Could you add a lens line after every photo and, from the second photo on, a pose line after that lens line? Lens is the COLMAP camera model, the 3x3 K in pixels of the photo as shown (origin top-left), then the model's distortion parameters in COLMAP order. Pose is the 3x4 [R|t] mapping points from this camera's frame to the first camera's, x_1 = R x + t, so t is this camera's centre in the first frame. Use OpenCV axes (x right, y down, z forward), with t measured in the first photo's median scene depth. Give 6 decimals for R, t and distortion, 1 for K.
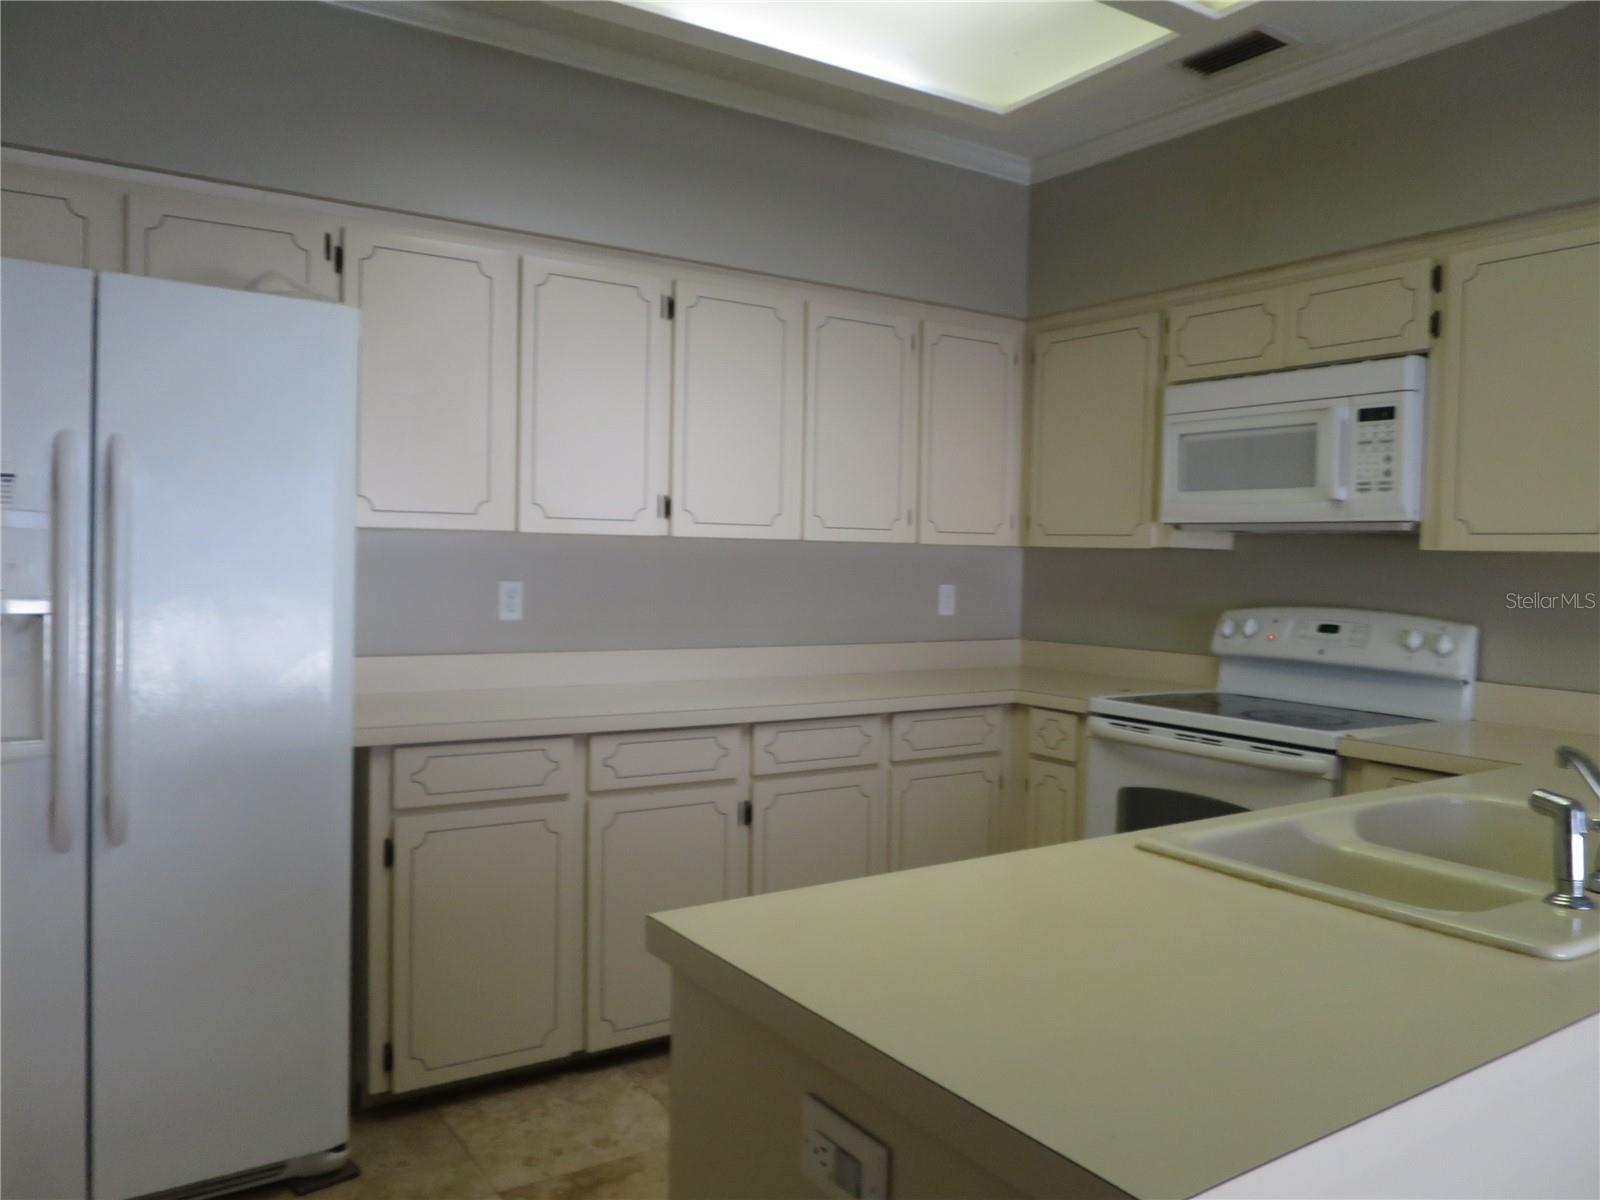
lens RADIAL K [[1171.6, 0, 813.9], [0, 1171.6, 603.6], [0, 0, 1]] dist [-0.040369, 0.016851]
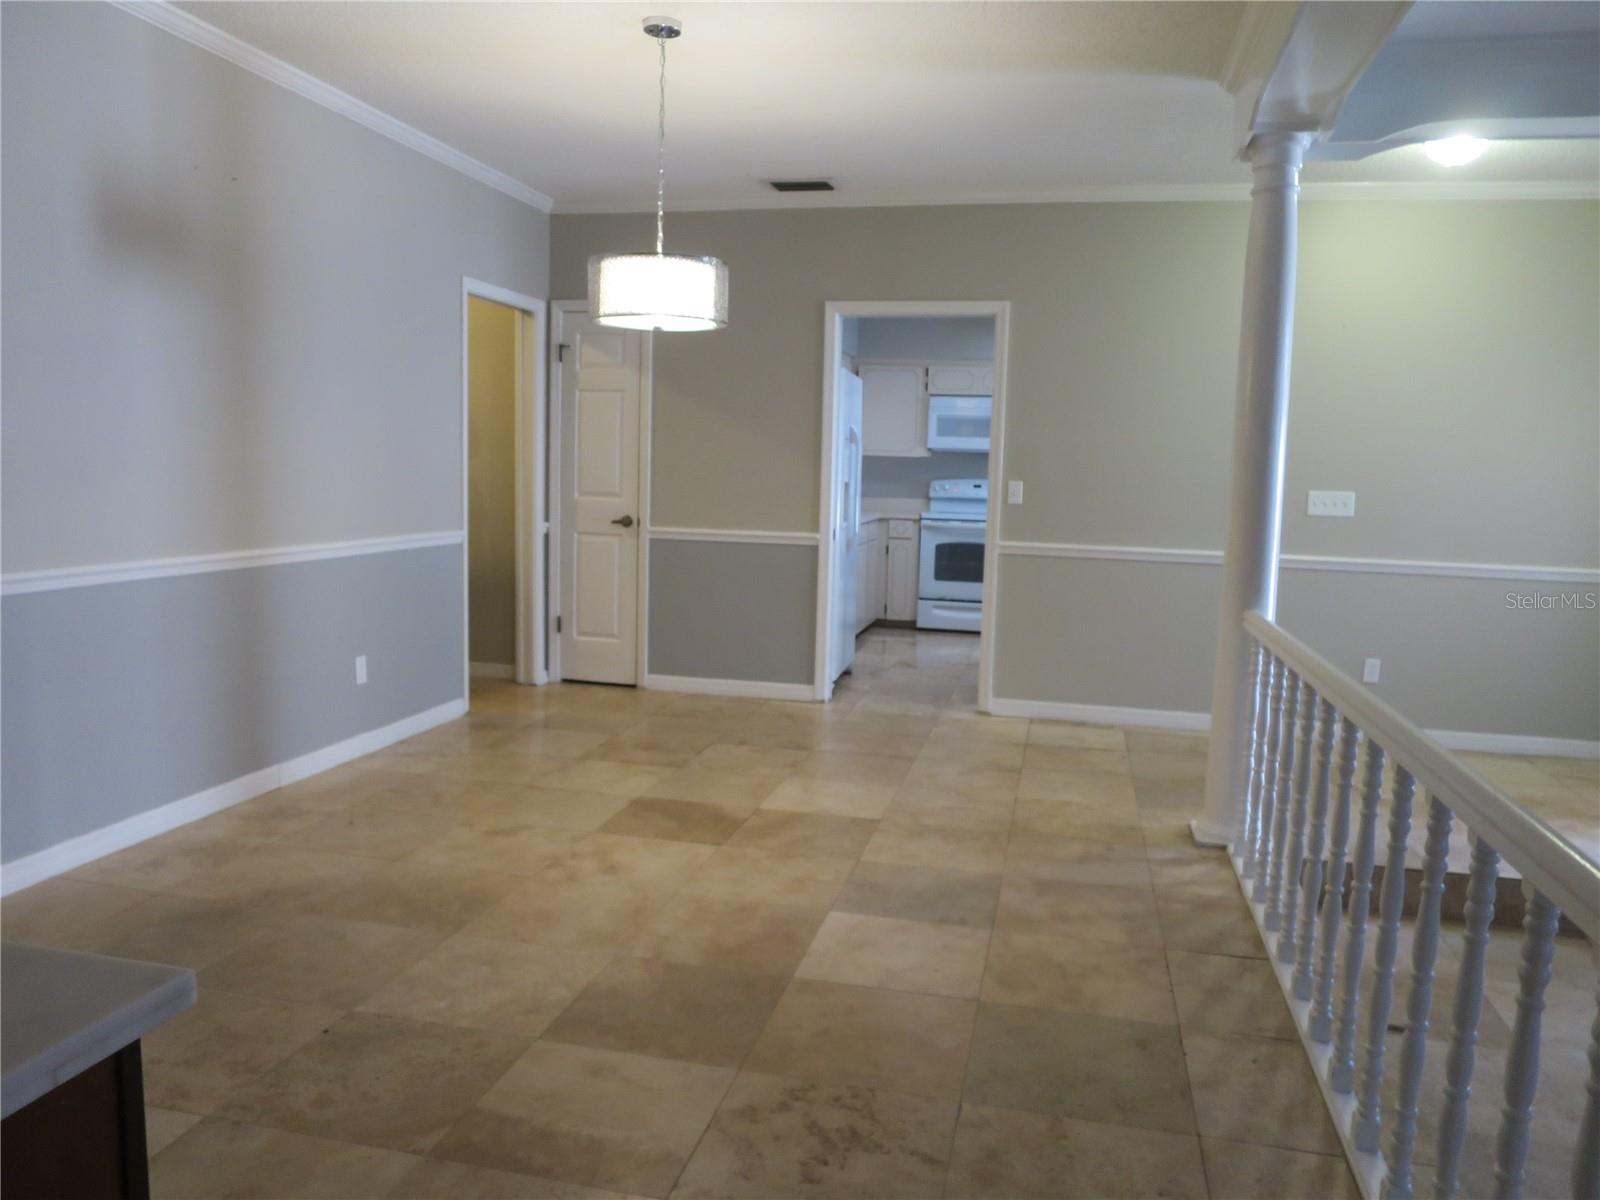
lens RADIAL K [[1171.6, 0, 800.9], [0, 1171.6, 598.7], [0, 0, 1]] dist [-0.040369, 0.016851]
pose [[0.738425, -0.084914, 0.668968, -1.982155], [0.016285, 0.993996, 0.108195, -0.023700], [-0.674139, -0.069000, 0.735375, -0.908205]]
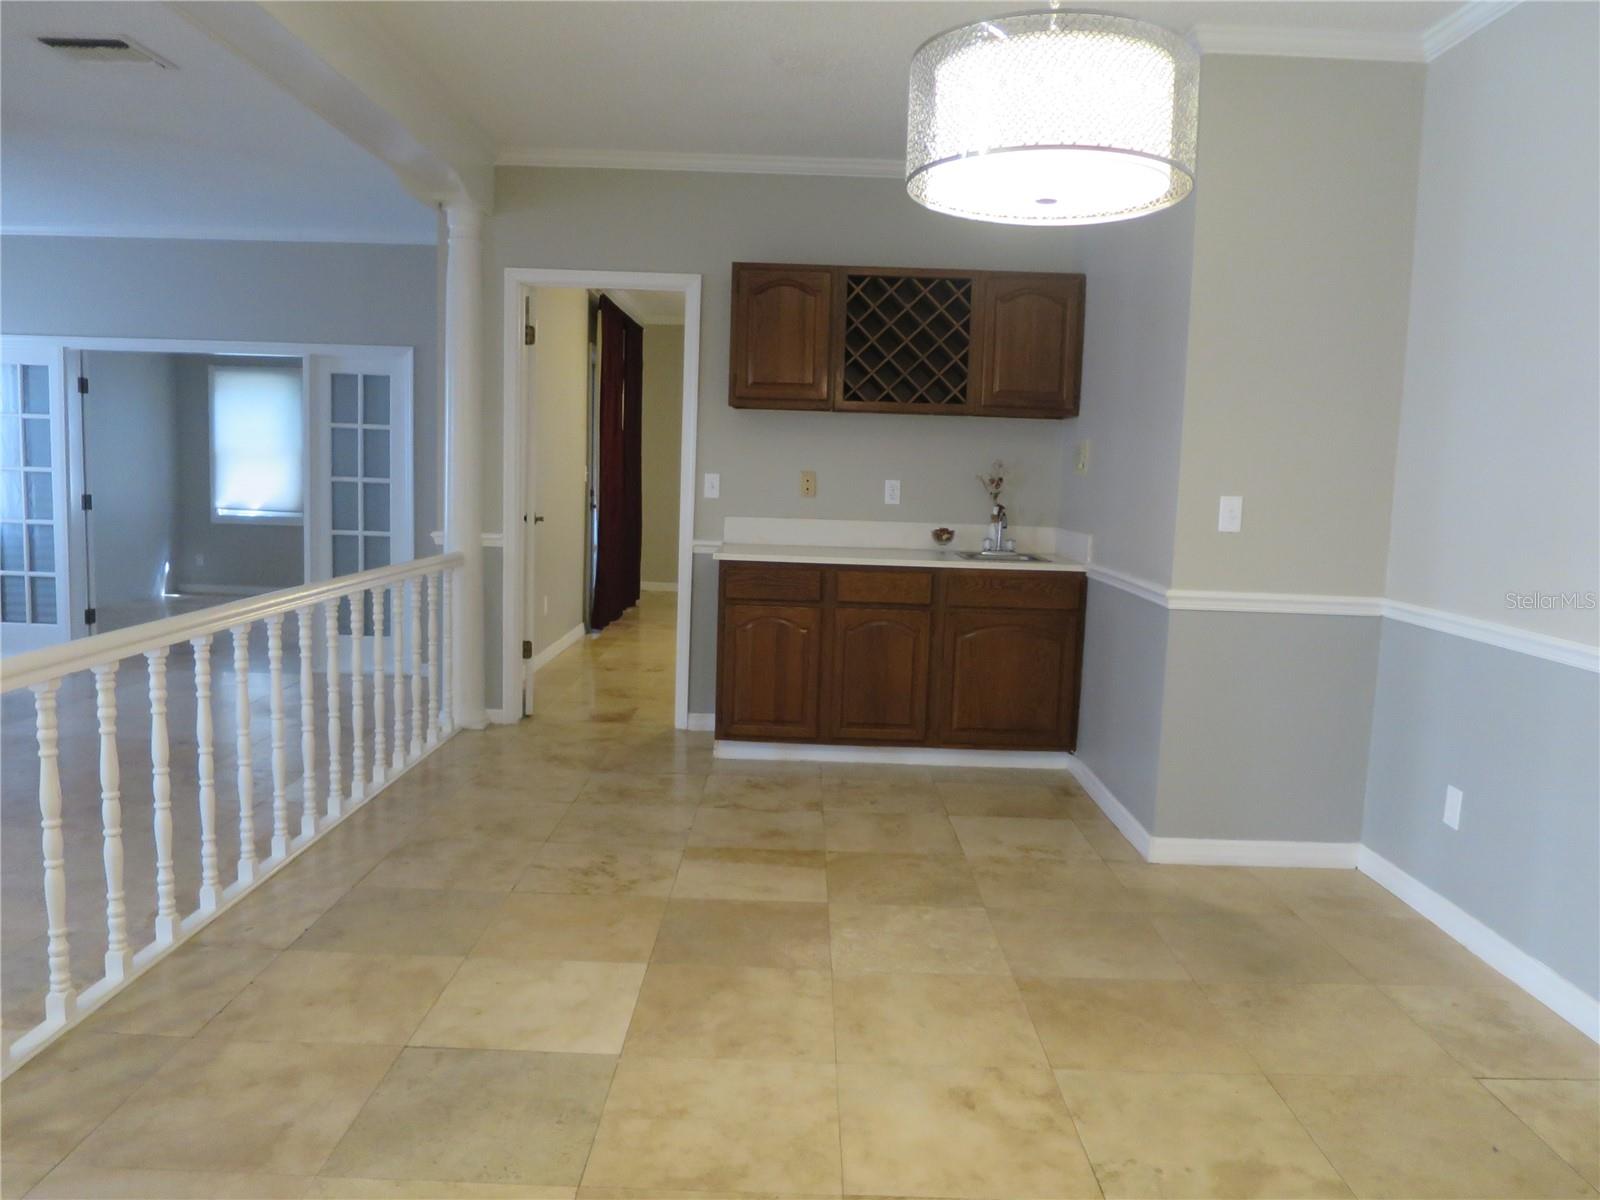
lens RADIAL K [[1171.6, 0, 804.8], [0, 1171.6, 603.2], [0, 0, 1]] dist [-0.040369, 0.016851]
pose [[-0.564832, 0.047725, -0.823825, -0.658698], [-0.079769, 0.990493, 0.112072, -0.029349], [0.821342, 0.129017, -0.555655, 0.389704]]
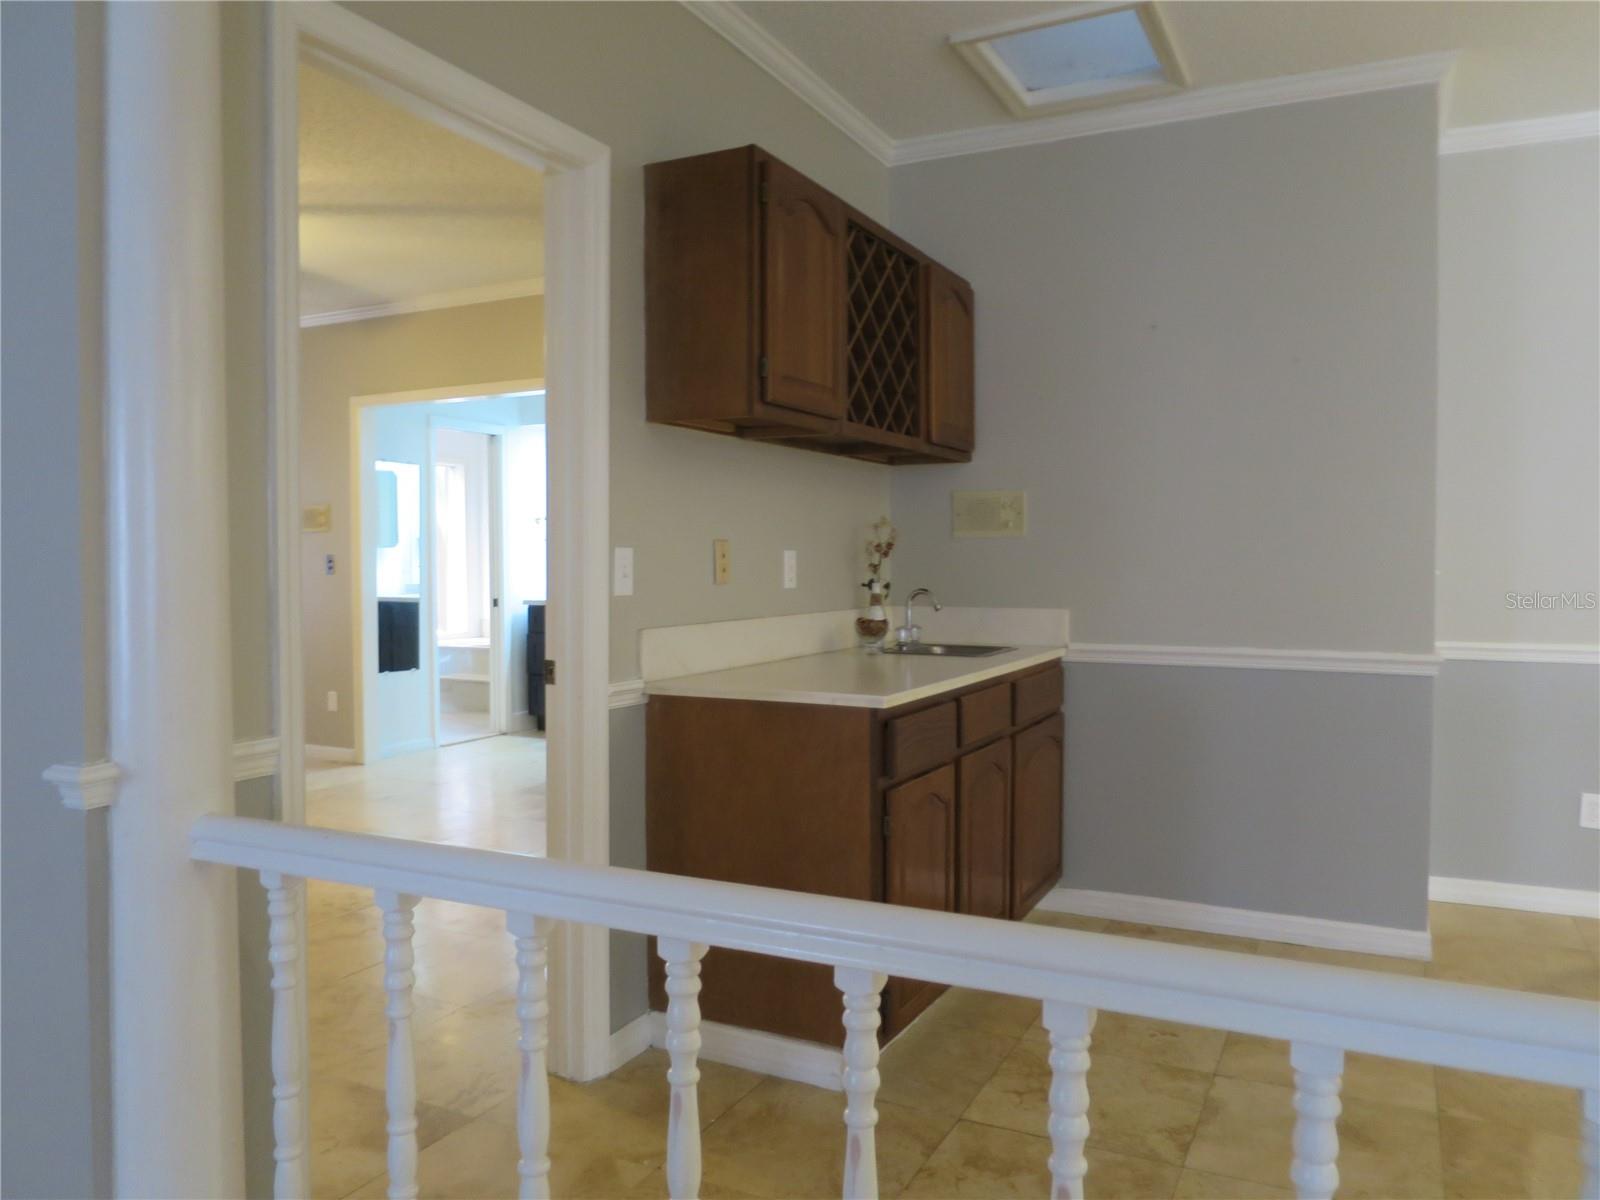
lens RADIAL K [[1171.6, 0, 808.3], [0, 1171.6, 594.9], [0, 0, 1]] dist [-0.040369, 0.016851]
pose [[0.475529, -0.002665, -0.879696, -1.204694], [-0.016789, 0.999786, -0.012105, 0.031349], [0.879540, 0.020525, 0.475382, -1.054504]]
